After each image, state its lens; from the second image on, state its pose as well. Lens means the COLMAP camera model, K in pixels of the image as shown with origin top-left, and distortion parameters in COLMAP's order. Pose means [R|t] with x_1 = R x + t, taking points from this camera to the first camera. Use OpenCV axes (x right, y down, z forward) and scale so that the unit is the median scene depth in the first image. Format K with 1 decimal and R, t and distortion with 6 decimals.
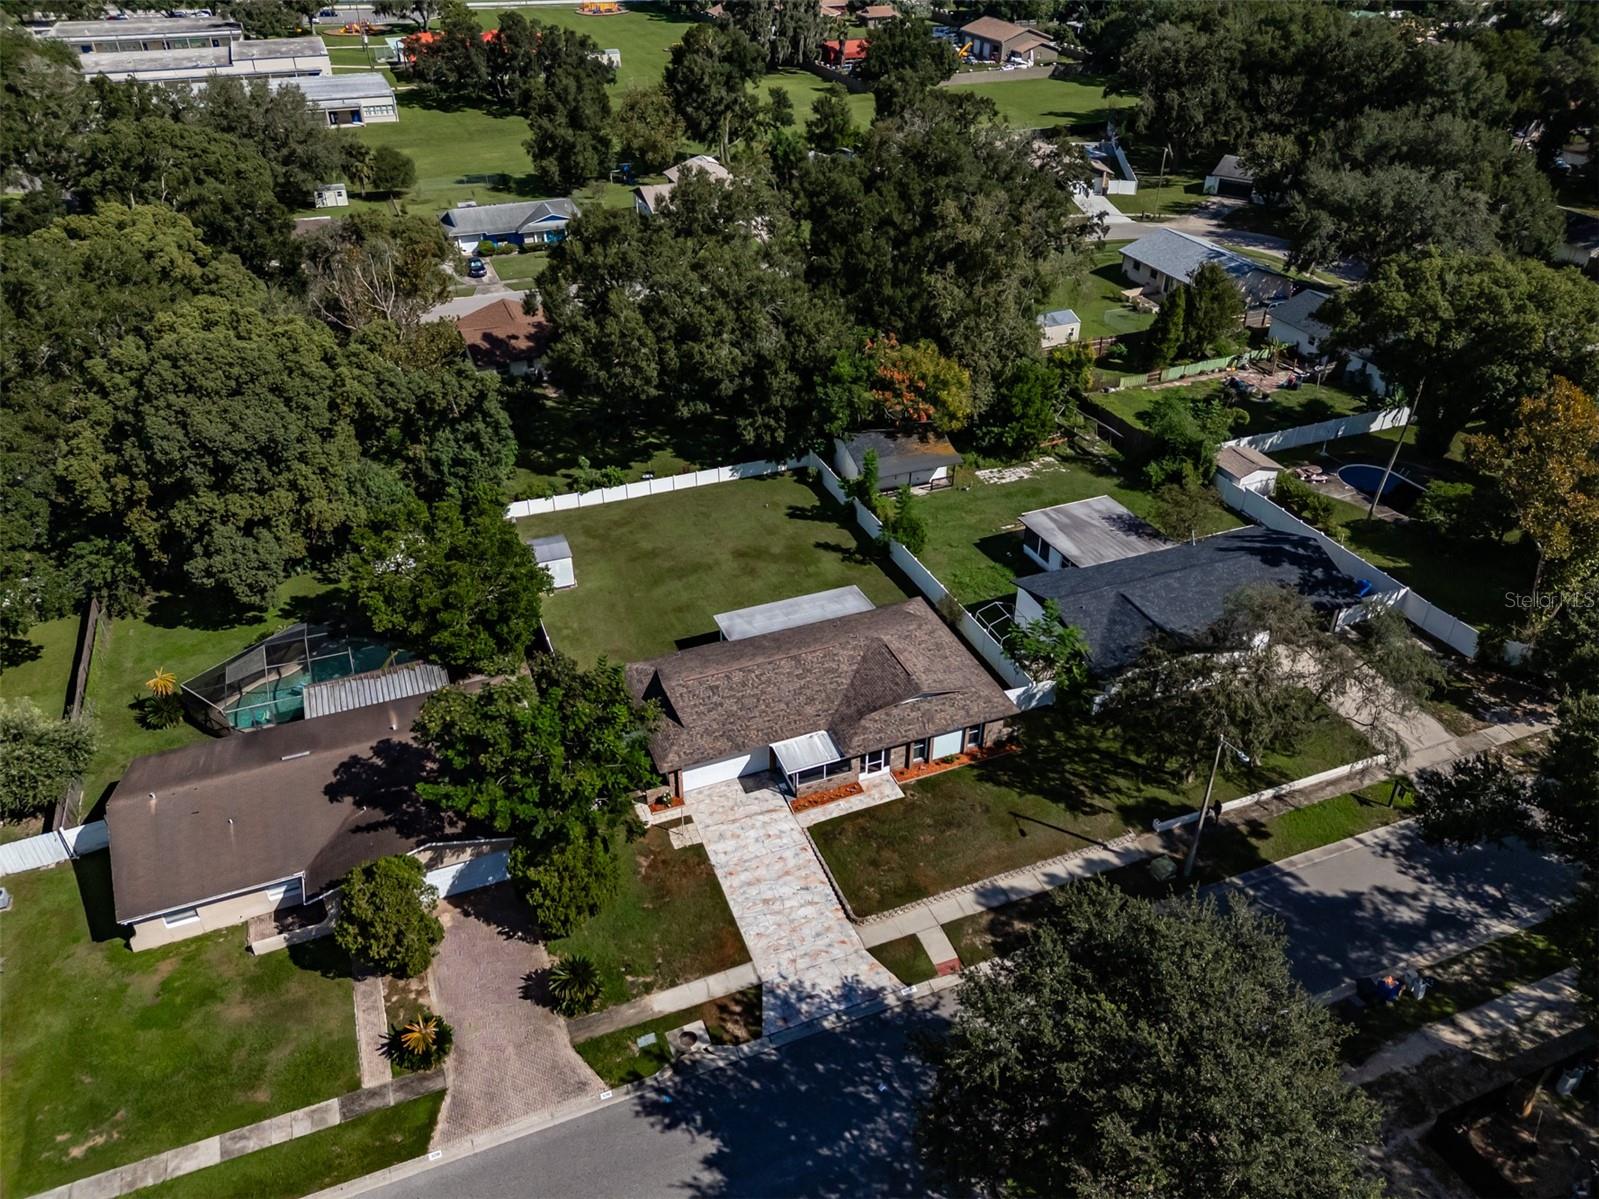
lens RADIAL K [[1143.5, 0, 801.0], [0, 1143.5, 619.6], [0, 0, 1]] dist [0.067135, -0.061168]
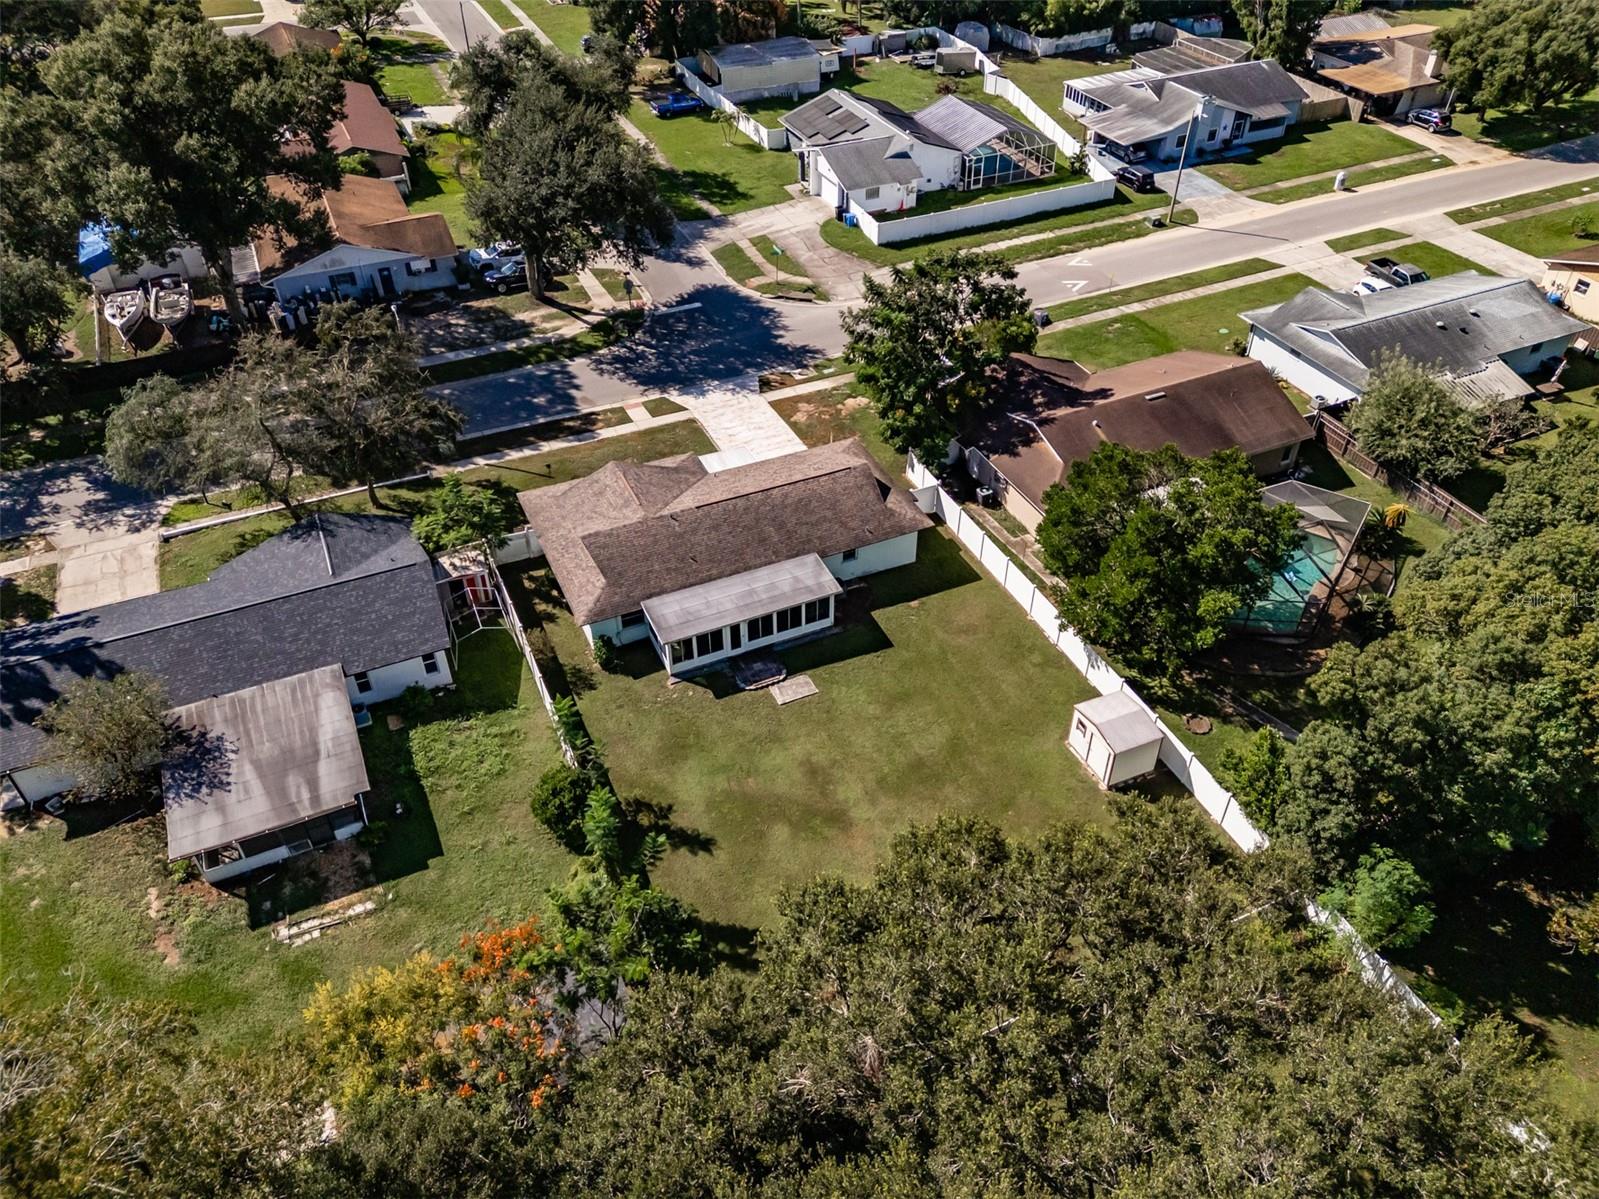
lens RADIAL K [[1174.7, 0, 809.7], [0, 1174.7, 598.1], [0, 0, 1]] dist [0.037898, -0.007036]
pose [[-0.998341, 0.035881, -0.045034, -0.015860], [-0.034456, 0.254347, 0.966499, -0.827082], [0.046133, 0.966447, -0.252688, 1.242905]]
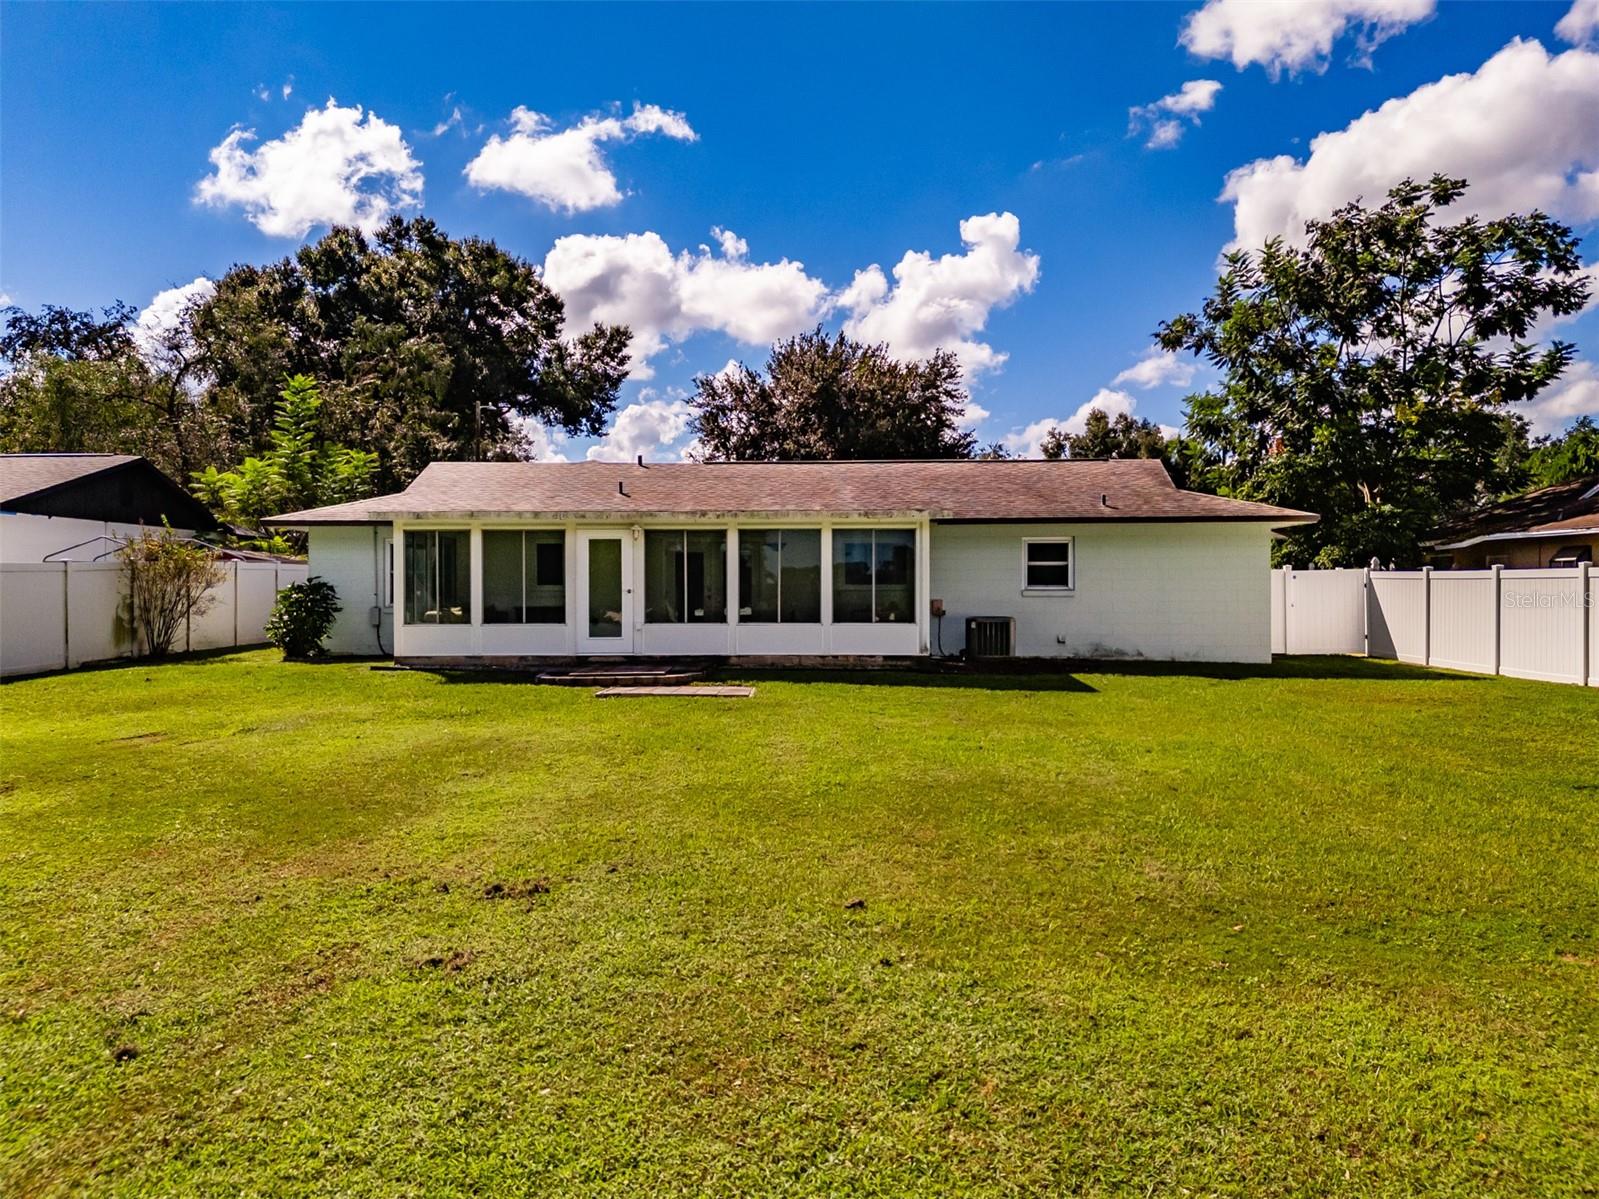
lens RADIAL K [[1177.2, 0, 801.9], [0, 1177.2, 604.1], [0, 0, 1]] dist [0.065065, -0.058940]
pose [[-0.917865, 0.000498, 0.396894, -0.155835], [0.230398, 0.814926, 0.531800, -0.140495], [-0.323174, 0.579564, -0.748107, 1.253741]]
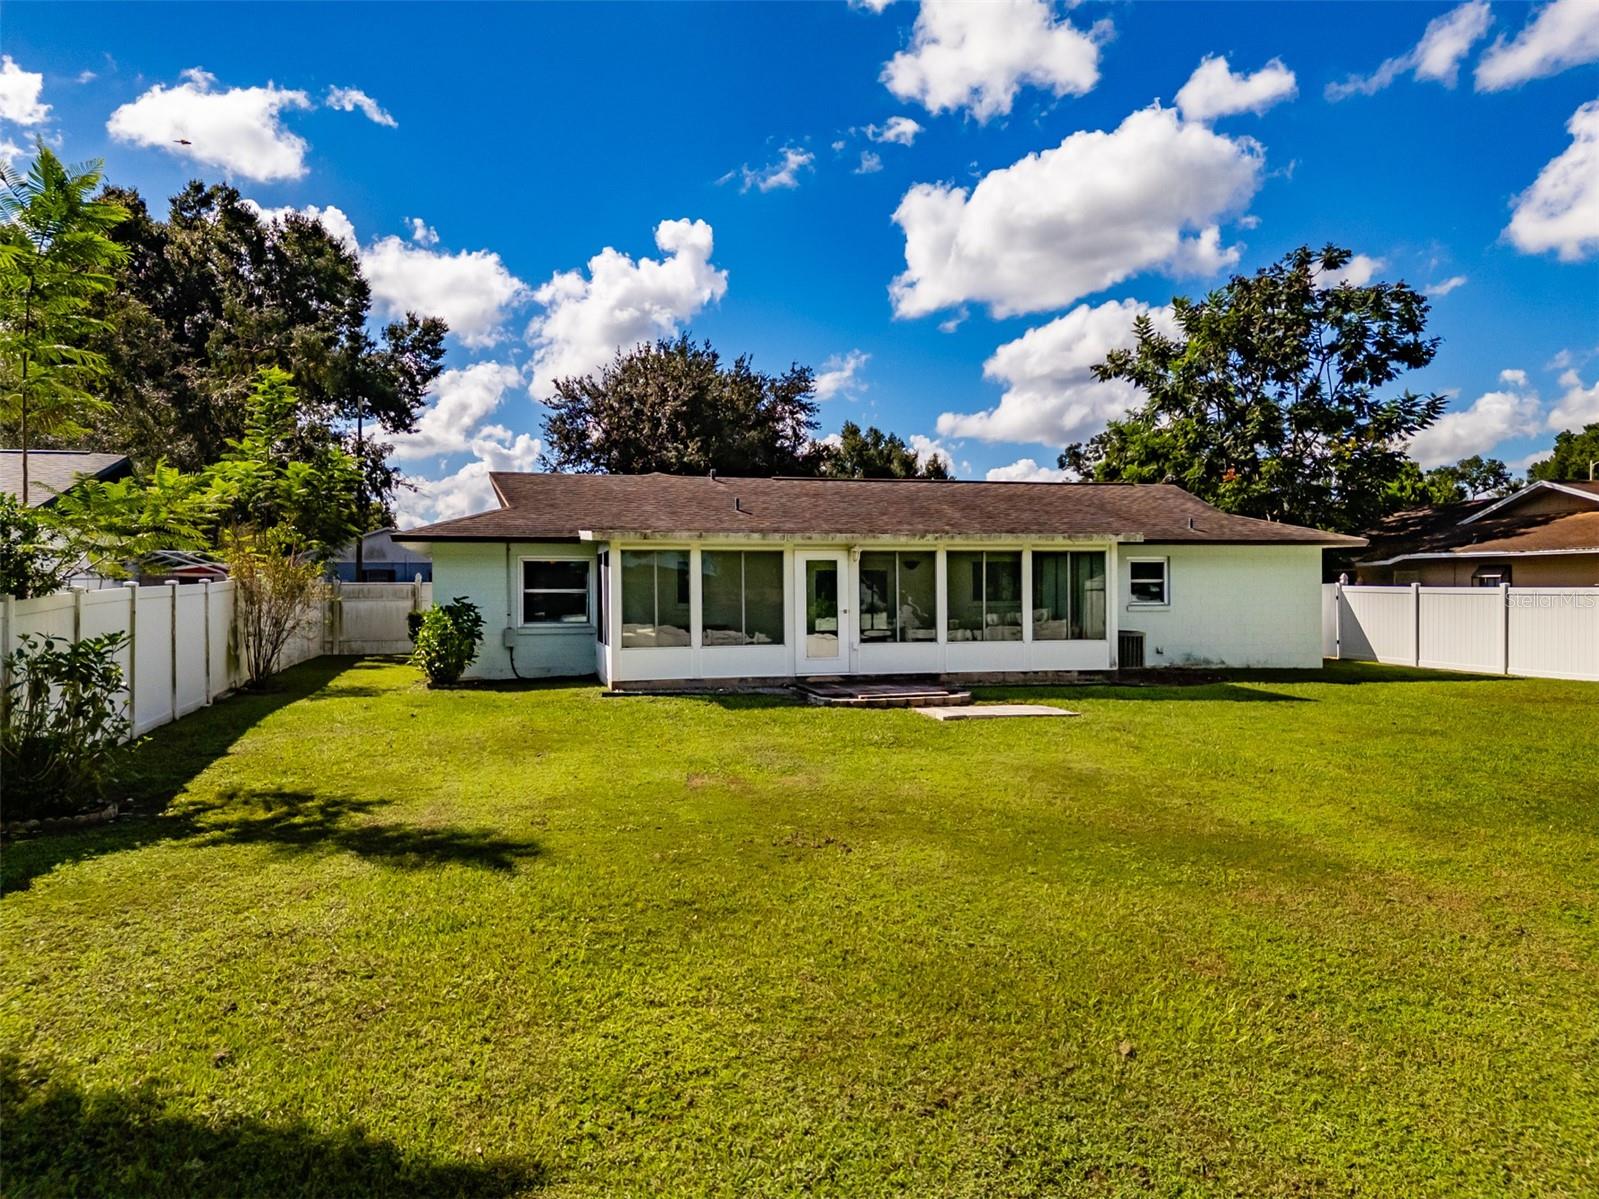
lens RADIAL K [[1170.4, 0, 799.5], [0, 1170.4, 599.5], [0, 0, 1]] dist [0.084198, -0.110033]
pose [[-0.991903, 0.007120, 0.126795, -0.029638], [0.079014, 0.816241, 0.572282, -0.167535], [-0.099421, 0.577667, -0.810195, 1.282615]]
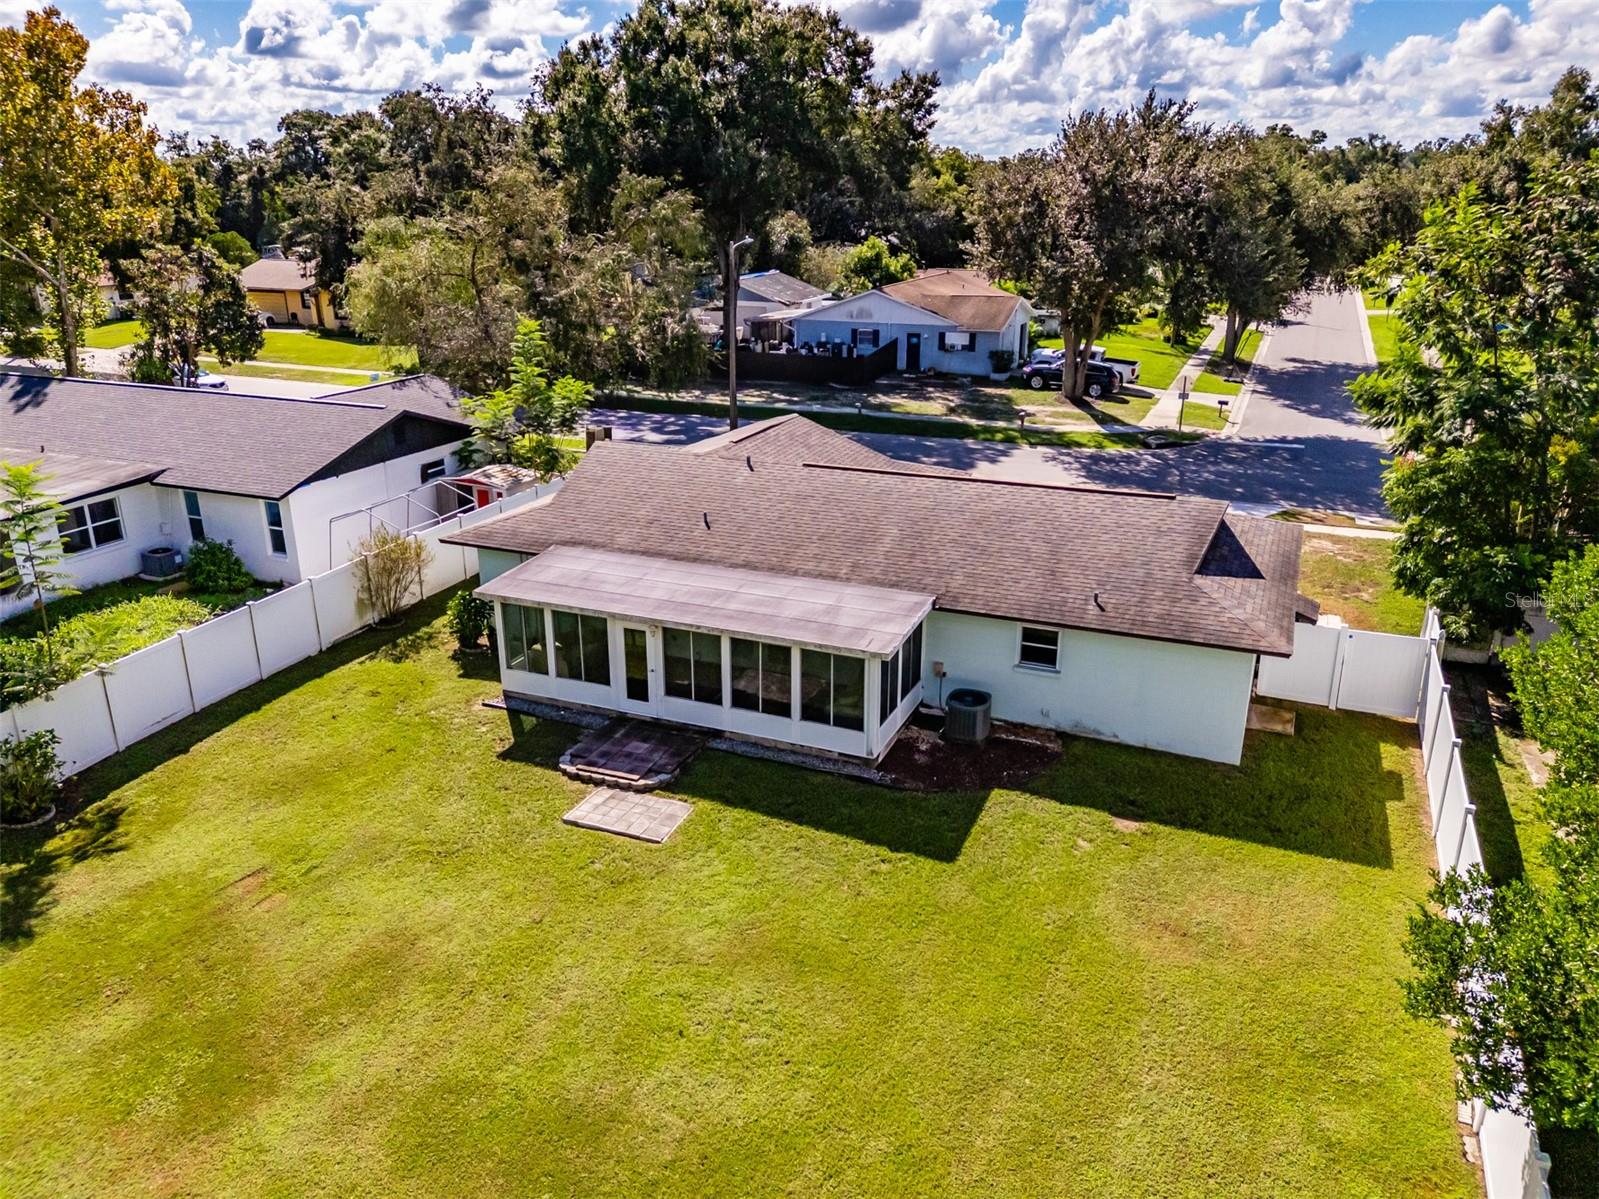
lens RADIAL K [[1170.4, 0, 799.5], [0, 1170.4, 599.5], [0, 0, 1]] dist [0.084198, -0.110033]
pose [[-0.714039, -0.231666, 0.660666, -0.268989], [0.404440, 0.633784, 0.659353, -0.233674], [-0.571469, 0.738003, -0.358852, 1.139757]]
